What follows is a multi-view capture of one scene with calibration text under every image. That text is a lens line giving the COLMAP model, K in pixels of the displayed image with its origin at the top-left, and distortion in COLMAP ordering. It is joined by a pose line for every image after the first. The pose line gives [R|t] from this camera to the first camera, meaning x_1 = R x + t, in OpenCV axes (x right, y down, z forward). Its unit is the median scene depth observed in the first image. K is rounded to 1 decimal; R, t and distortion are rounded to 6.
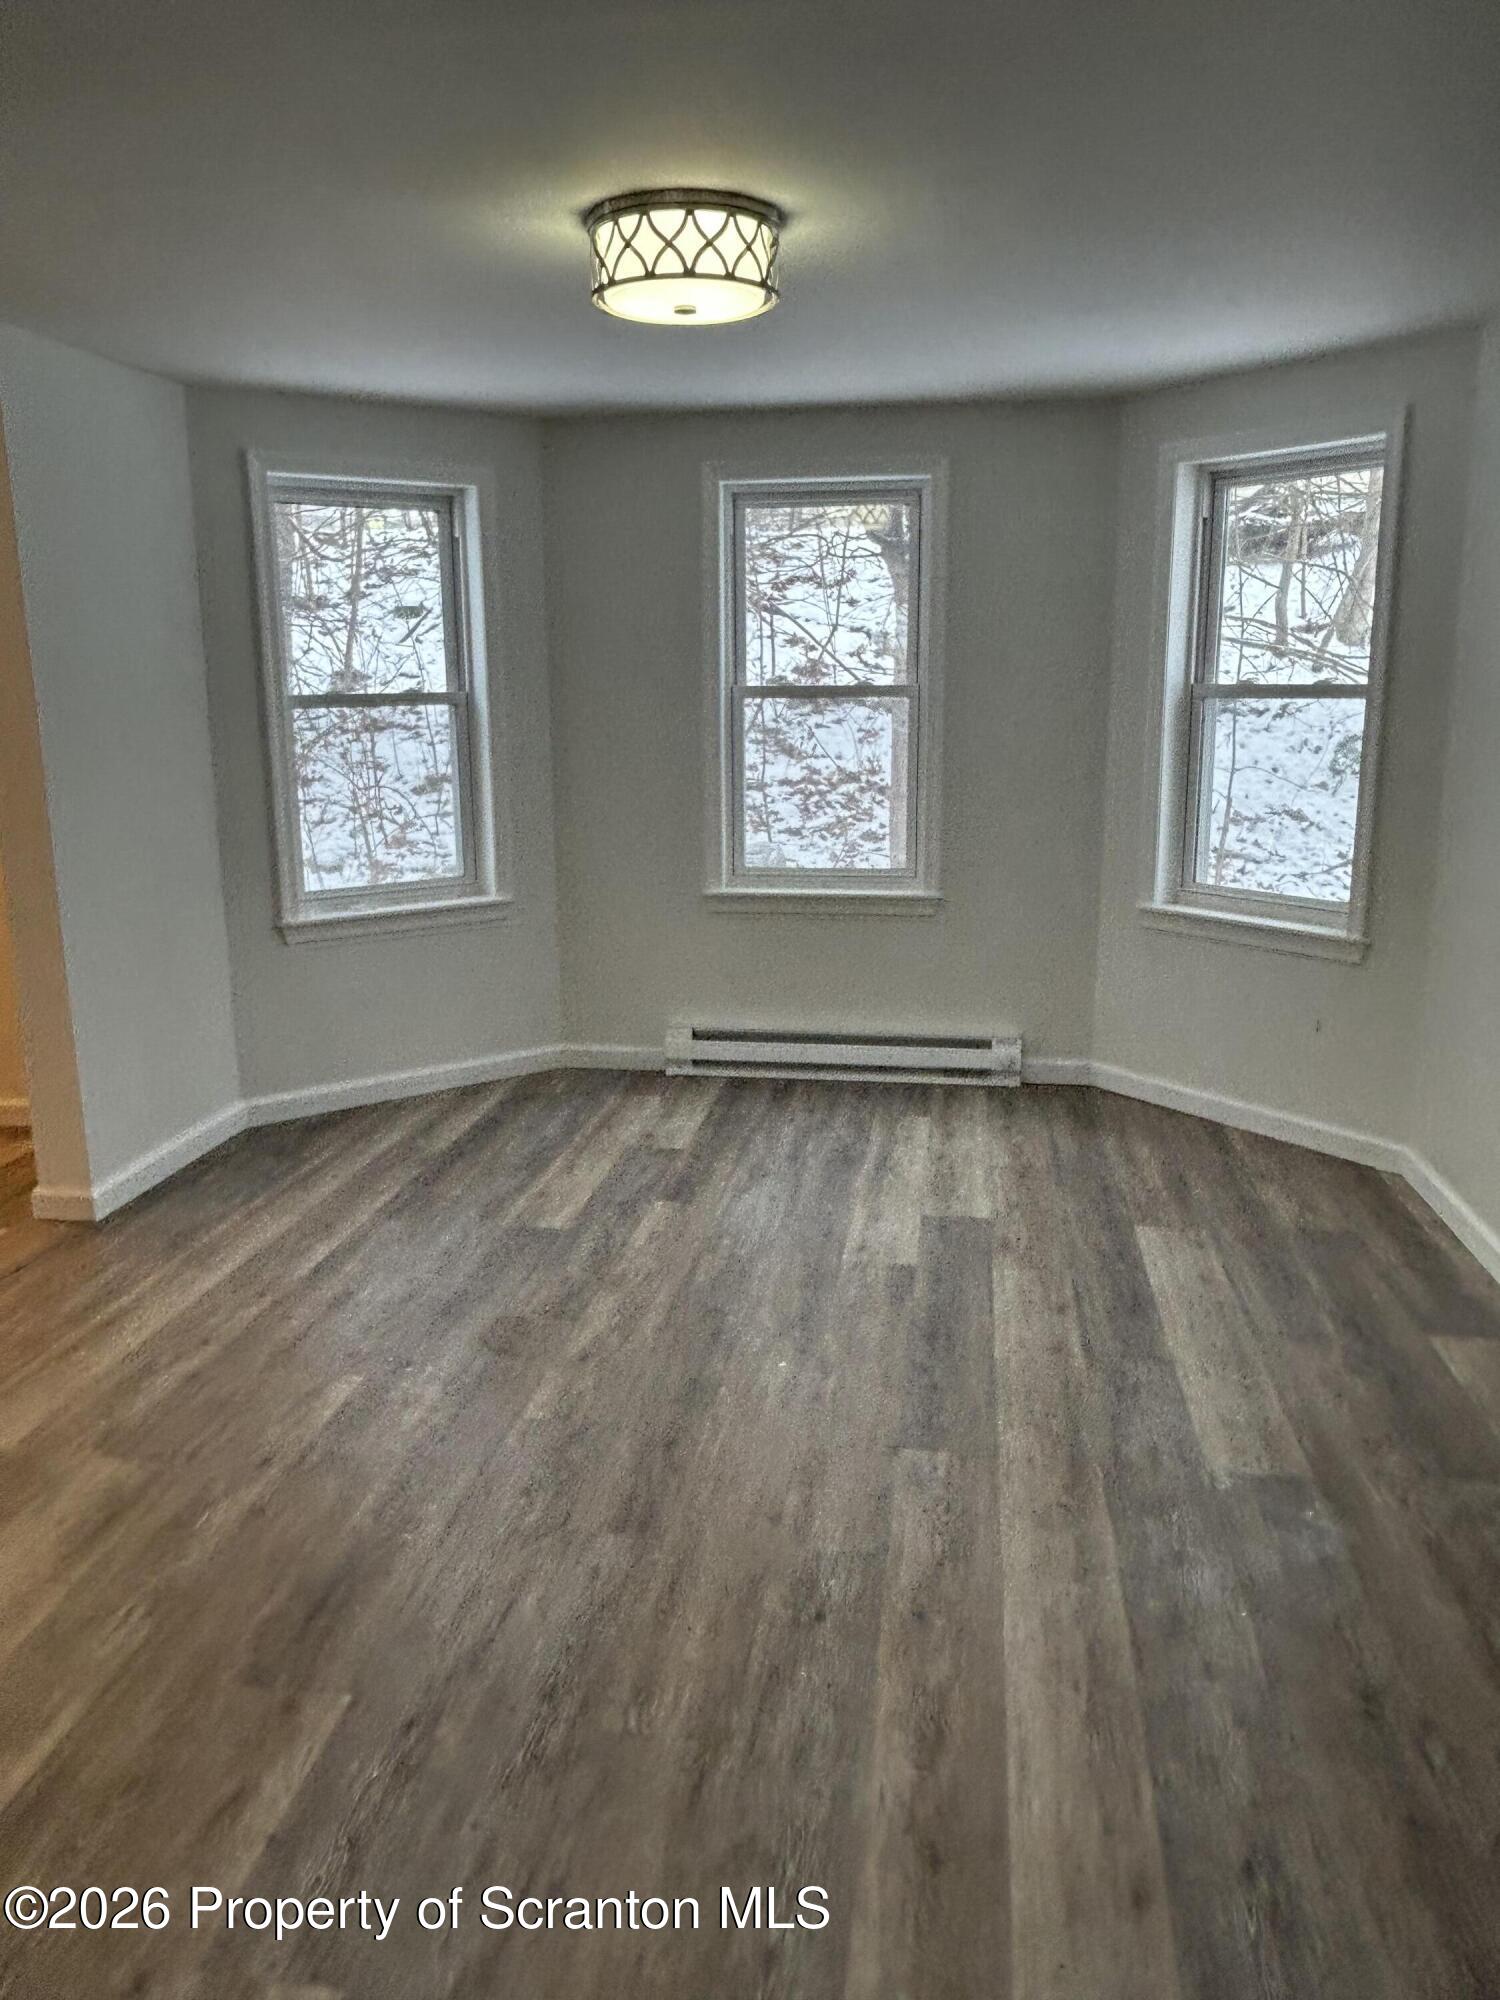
lens RADIAL K [[1487.0, 0, 747.1], [0, 1487.0, 1001.6], [0, 0, 1]] dist [0.010334, -0.000349]
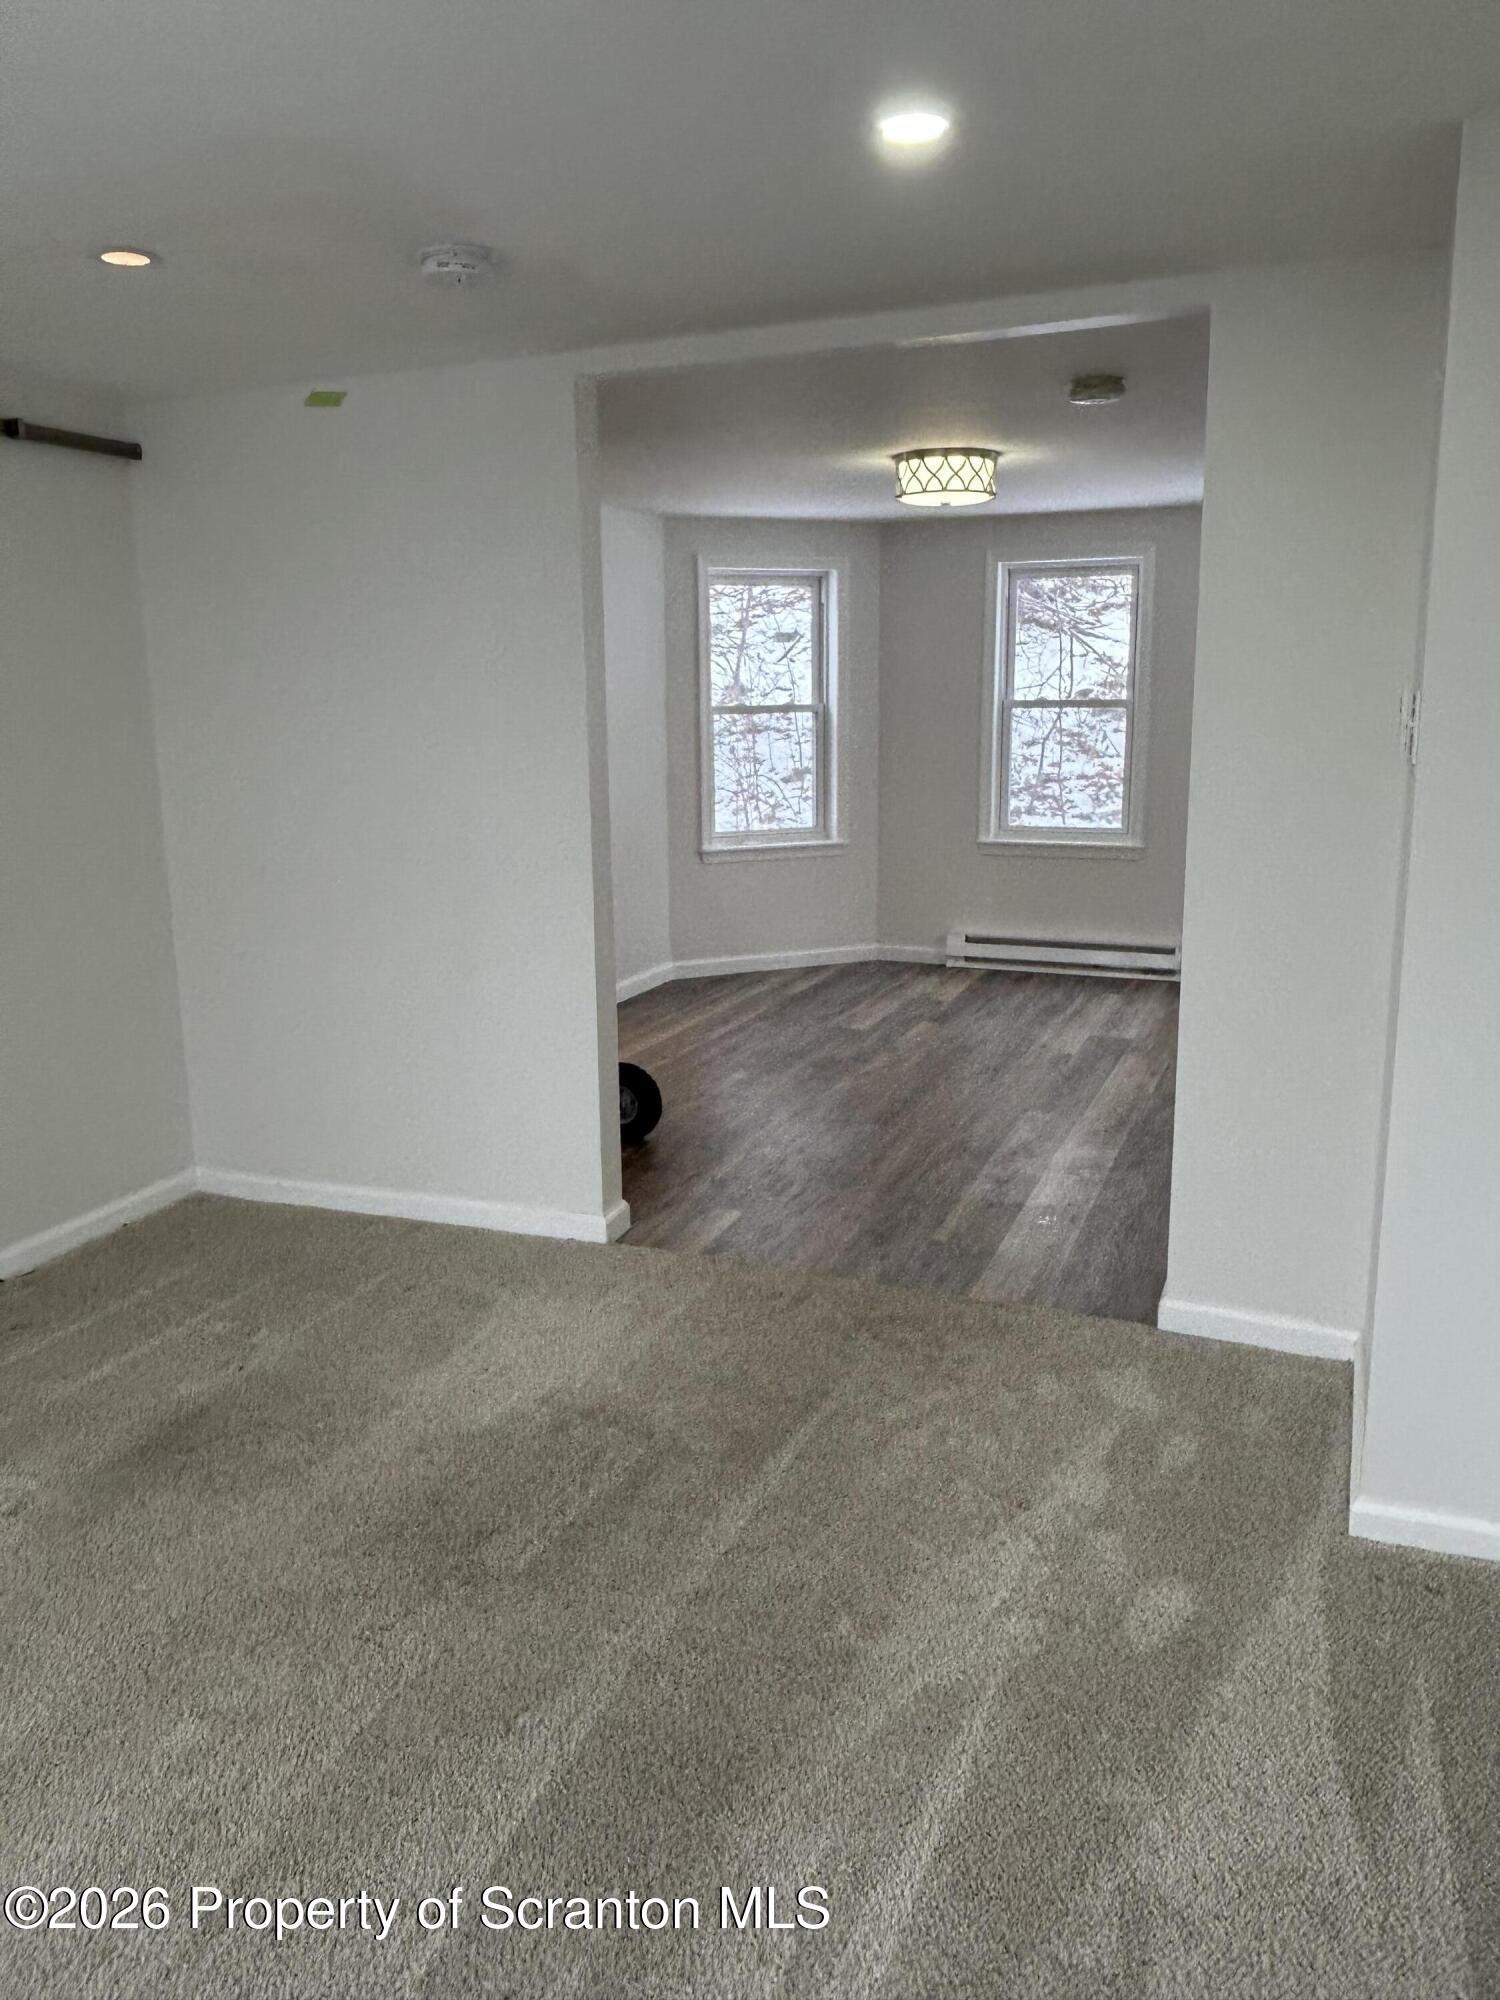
lens RADIAL K [[1487.0, 0, 752.4], [0, 1487.0, 1000.4], [0, 0, 1]] dist [0.010334, -0.000349]
pose [[0.972426, 0.047451, -0.228335, 0.056353], [-0.048872, 0.998805, -0.000568, 0.055095], [0.228035, 0.011711, 0.973582, -0.273427]]
